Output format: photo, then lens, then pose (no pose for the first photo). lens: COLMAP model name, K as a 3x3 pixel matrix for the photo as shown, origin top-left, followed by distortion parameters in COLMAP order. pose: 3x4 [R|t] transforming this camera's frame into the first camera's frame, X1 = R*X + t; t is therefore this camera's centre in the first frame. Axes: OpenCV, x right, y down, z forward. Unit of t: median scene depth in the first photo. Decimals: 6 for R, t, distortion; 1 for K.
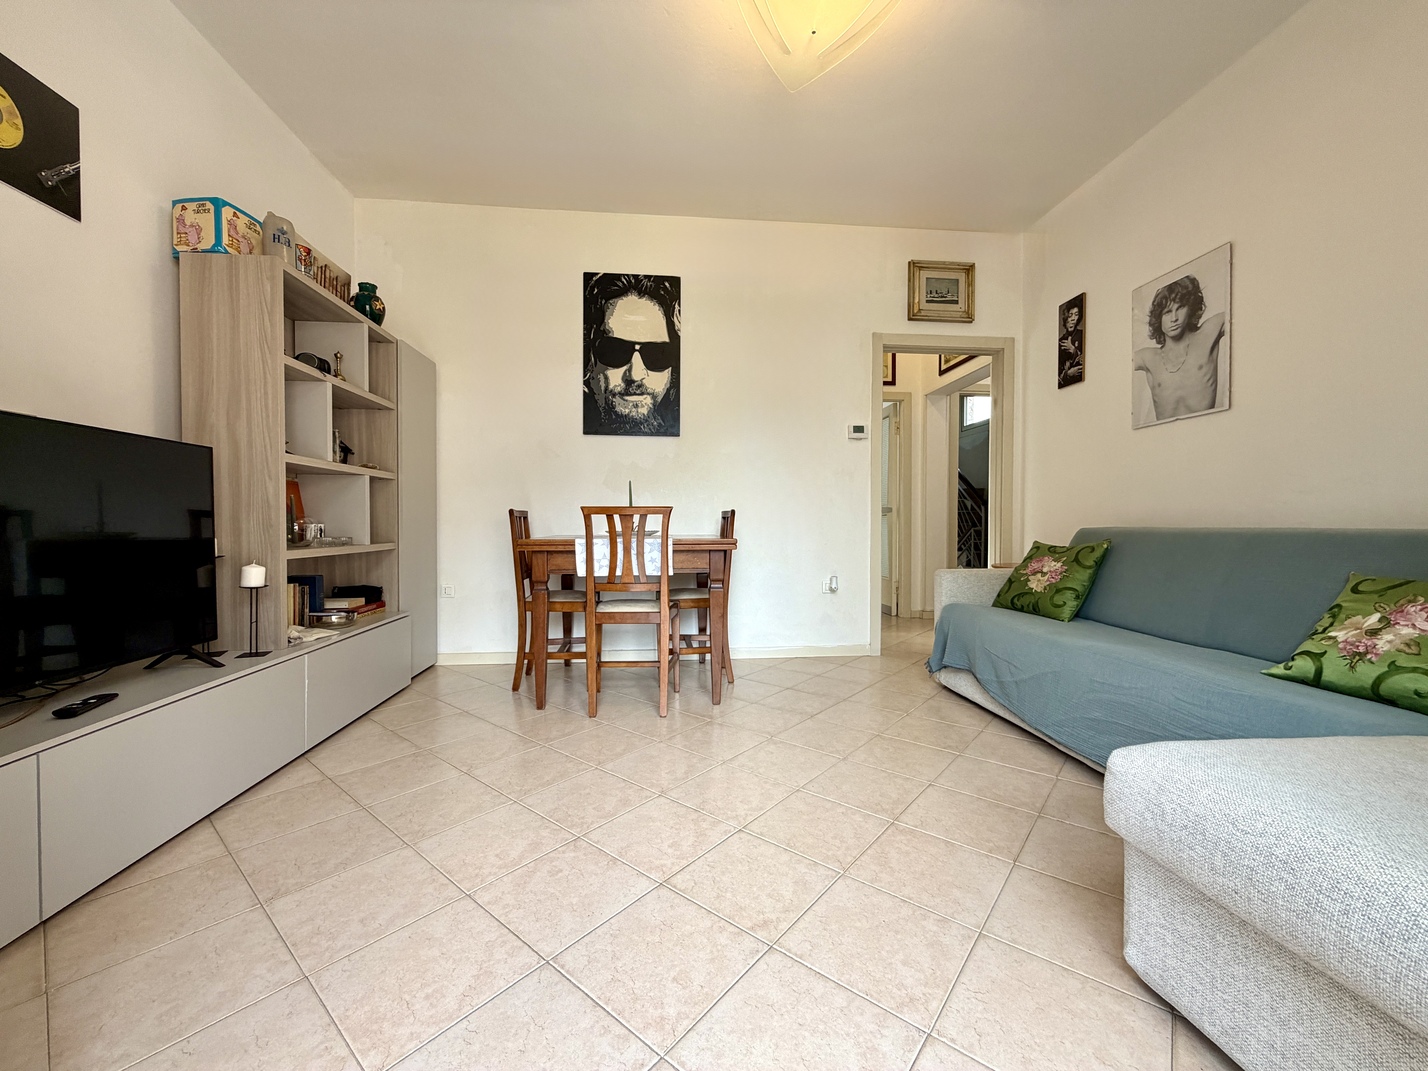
lens RADIAL K [[571.8, 0, 716.4], [0, 571.8, 533.1], [0, 0, 1]] dist [-0.002501, 0.000025]
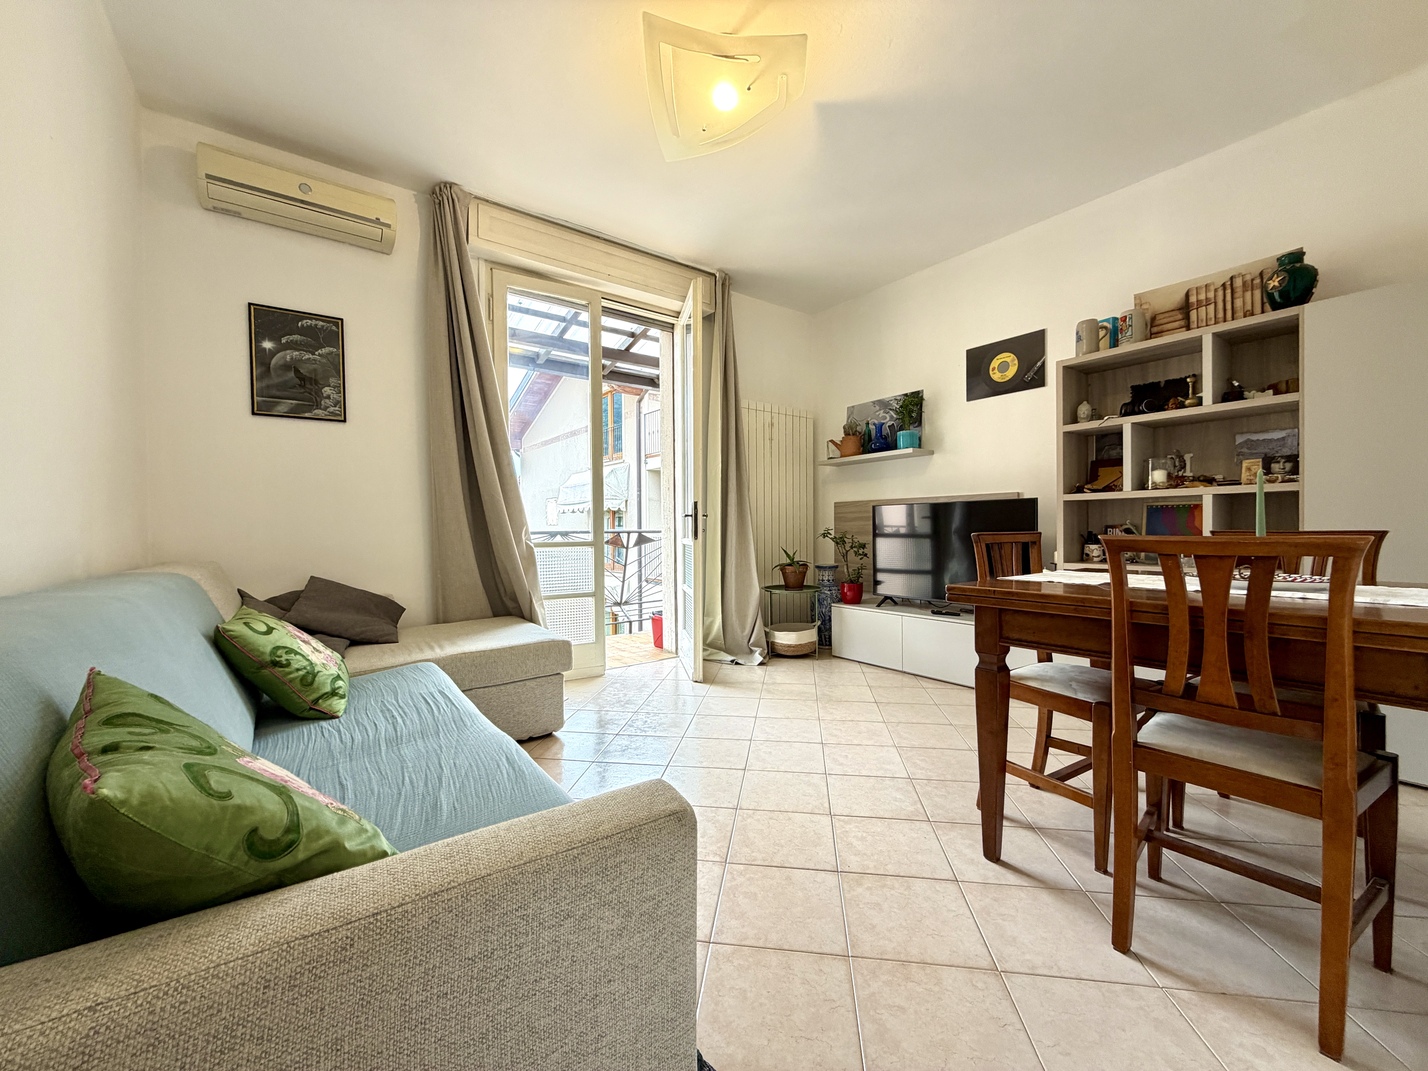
lens RADIAL K [[571.8, 0, 715.1], [0, 571.8, 537.6], [0, 0, 1]] dist [-0.002501, 0.000025]
pose [[-0.854172, 0.013804, -0.519807, 0.866331], [-0.000871, 0.999608, 0.027977, -0.086858], [0.519989, 0.024350, -0.853826, 2.102832]]
